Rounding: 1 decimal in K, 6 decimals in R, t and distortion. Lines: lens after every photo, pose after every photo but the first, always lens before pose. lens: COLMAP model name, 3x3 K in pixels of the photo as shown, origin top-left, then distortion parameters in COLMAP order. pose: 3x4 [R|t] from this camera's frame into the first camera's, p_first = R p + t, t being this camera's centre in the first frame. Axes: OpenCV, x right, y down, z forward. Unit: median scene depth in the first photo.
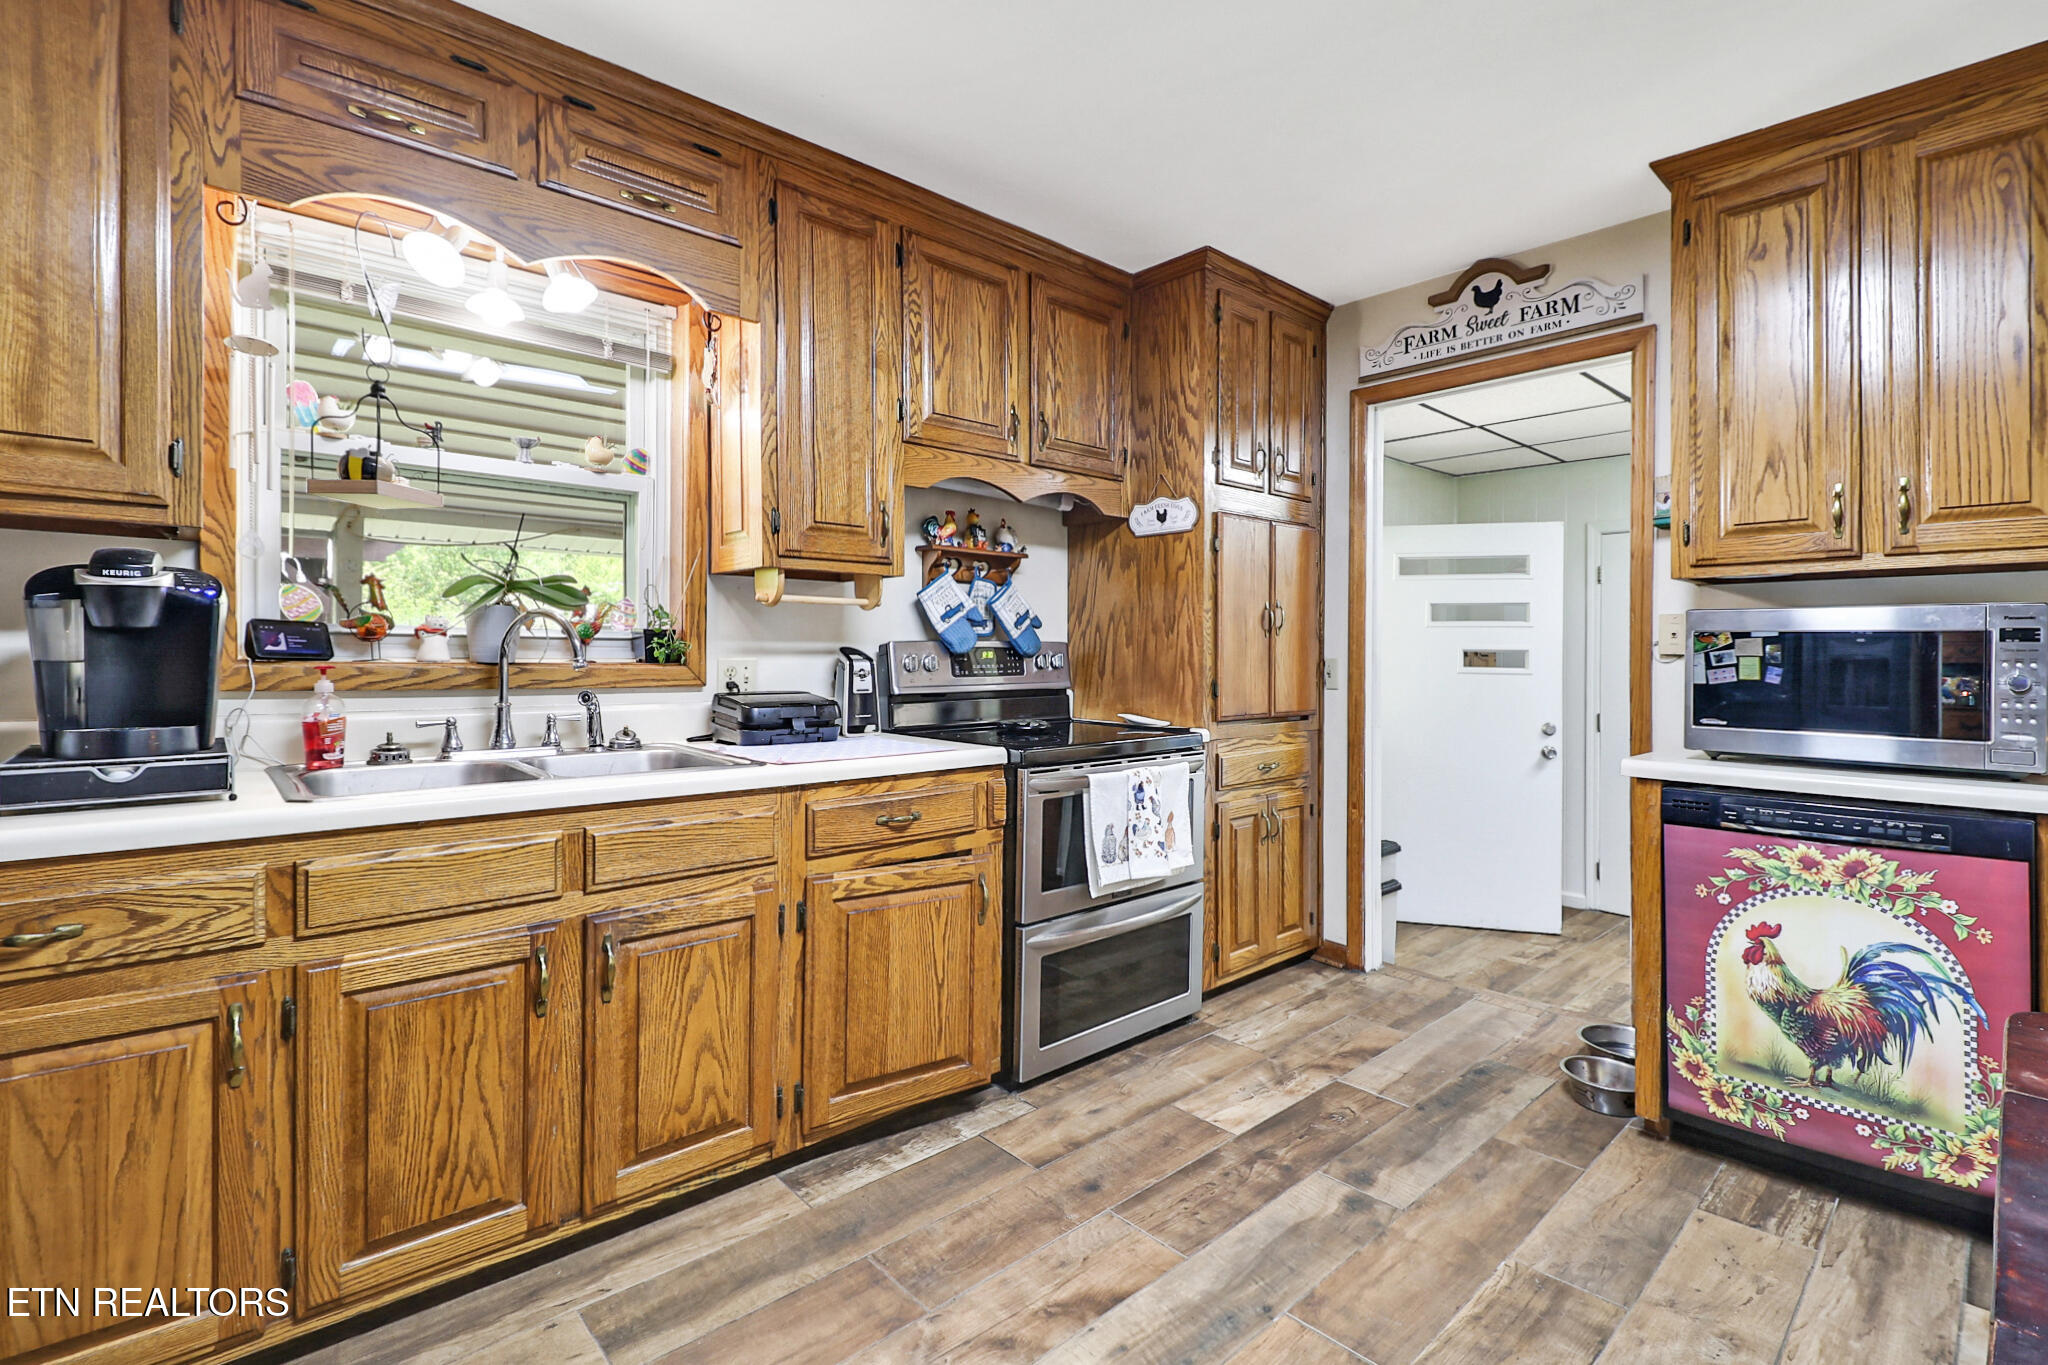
lens RADIAL K [[947.4, 0, 1003.0], [0, 947.4, 653.3], [0, 0, 1]] dist [-0.000694, -0.007581]
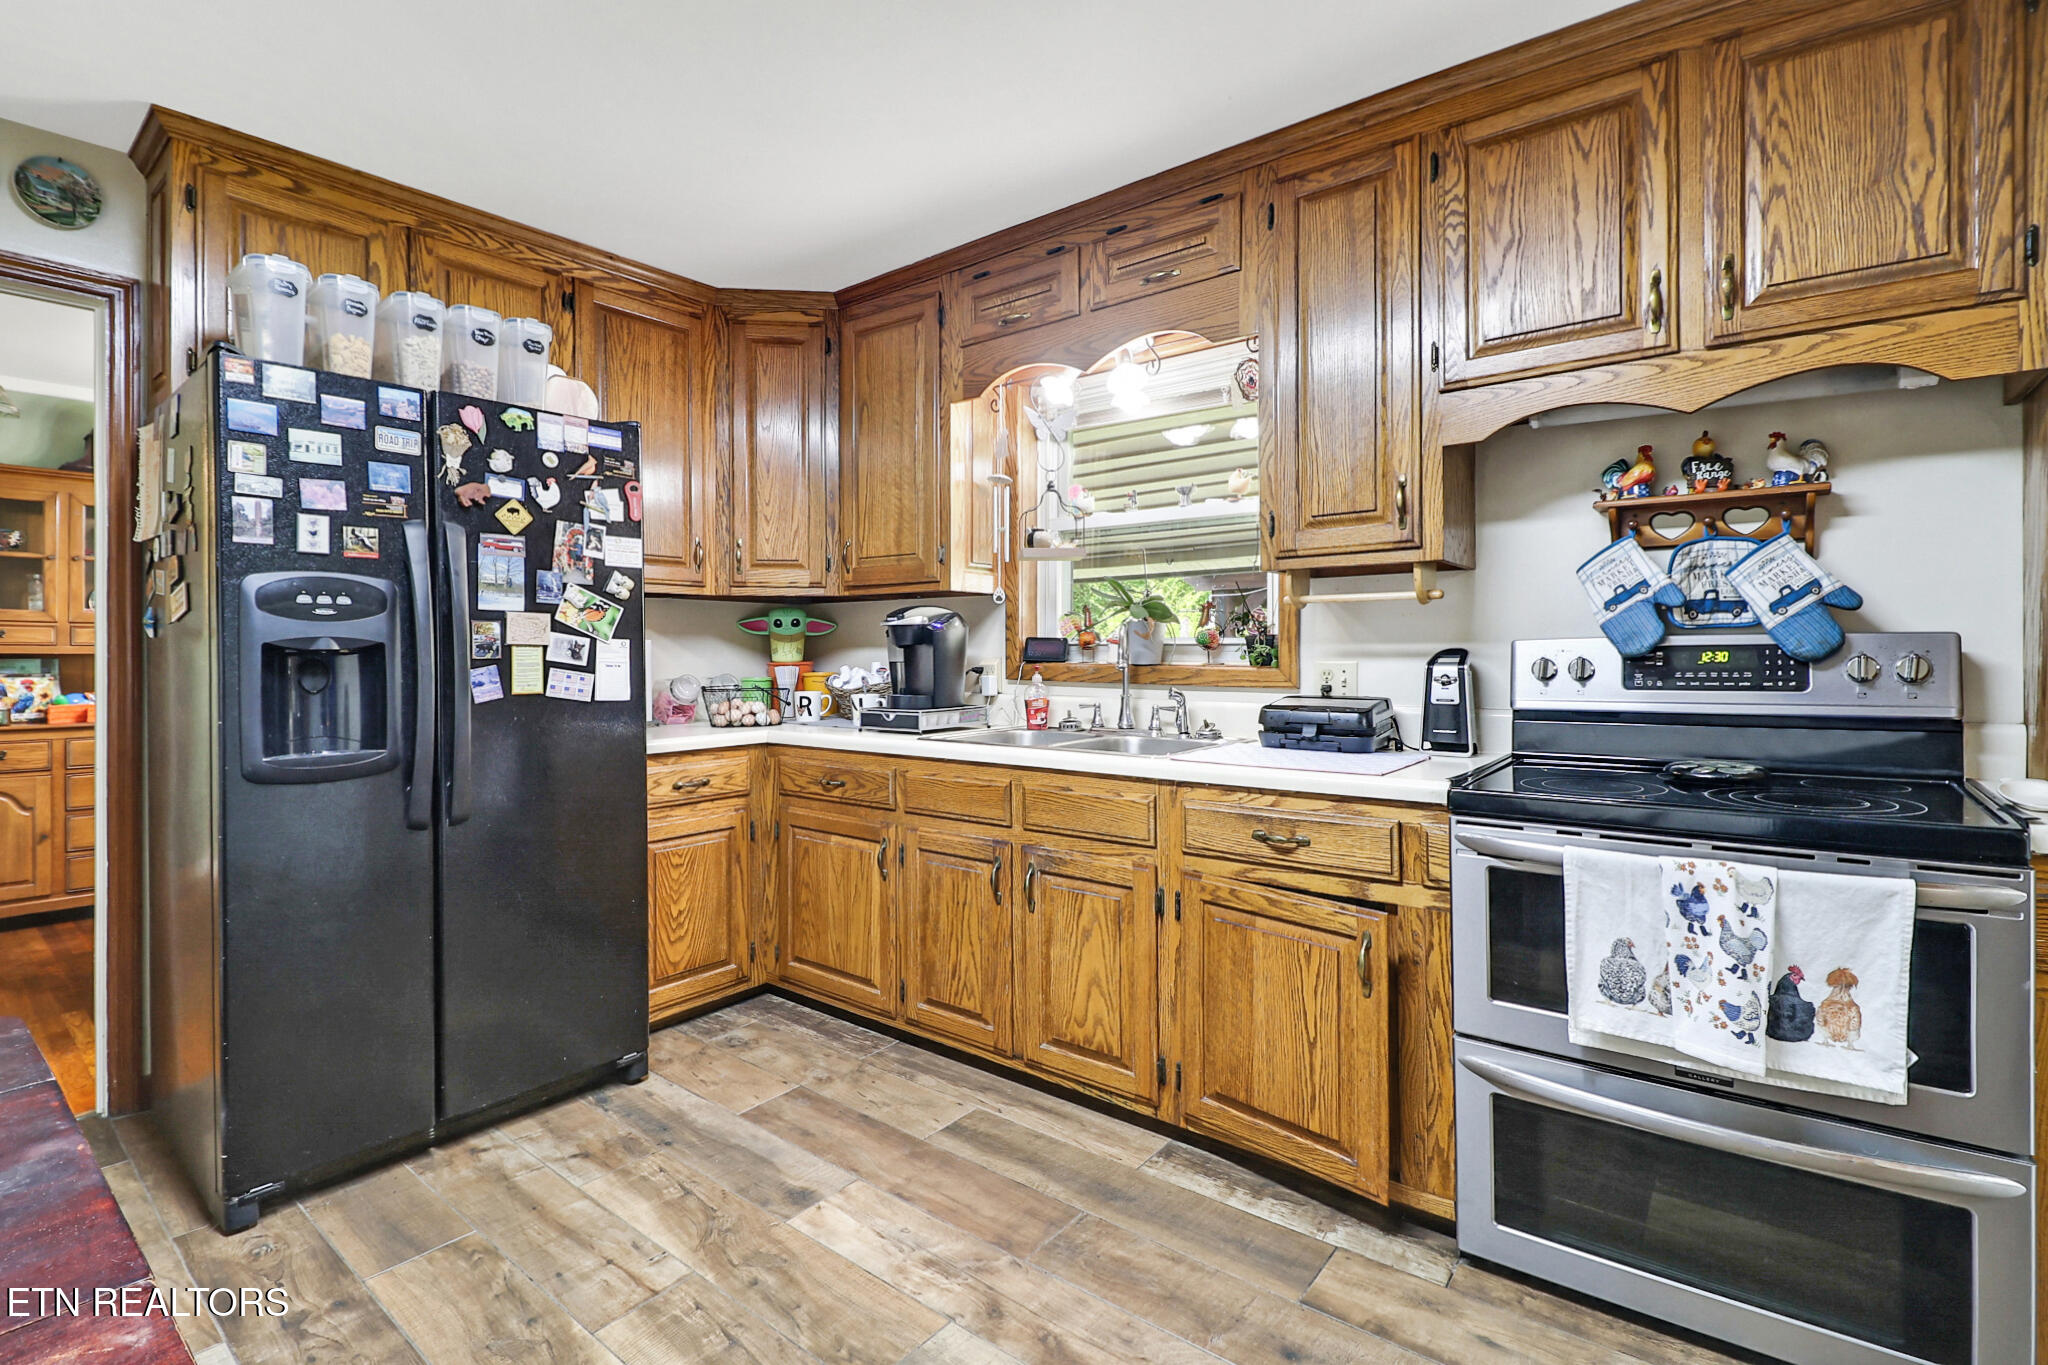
lens RADIAL K [[947.4, 0, 1013.0], [0, 947.4, 653.1], [0, 0, 1]] dist [-0.000694, -0.007581]
pose [[0.169312, -0.004894, -0.985550, 1.473364], [0.003194, 0.999985, -0.004417, 0.001097], [0.985557, -0.002400, 0.169325, 1.185820]]
